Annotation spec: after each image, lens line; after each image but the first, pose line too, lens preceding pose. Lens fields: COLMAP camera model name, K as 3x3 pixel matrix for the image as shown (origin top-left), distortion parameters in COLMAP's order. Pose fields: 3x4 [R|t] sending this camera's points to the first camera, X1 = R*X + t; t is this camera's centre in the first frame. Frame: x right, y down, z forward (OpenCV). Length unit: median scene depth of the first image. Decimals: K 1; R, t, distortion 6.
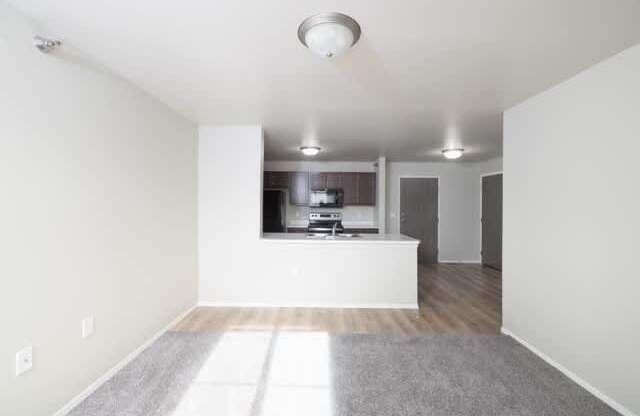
lens RADIAL K [[267.0, 0, 318.9], [0, 267.0, 204.7], [0, 0, 1]] dist [0.000196, -0.000059]
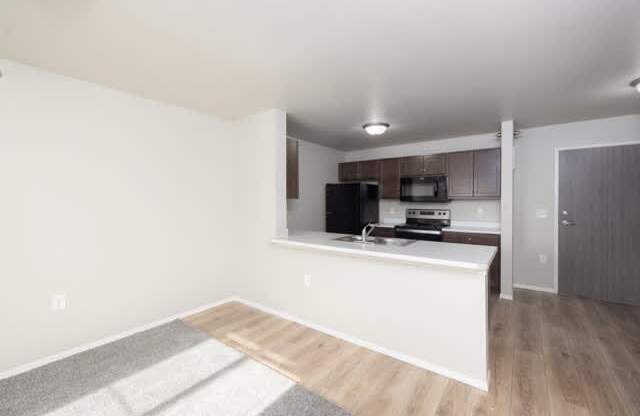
lens RADIAL K [[267.0, 0, 318.9], [0, 267.0, 204.7], [0, 0, 1]] dist [0.000196, -0.000059]
pose [[0.813506, -0.002300, -0.581552, 0.283523], [0.011883, 0.999849, 0.012669, 0.004919], [0.581435, -0.017217, 0.813411, 0.258282]]
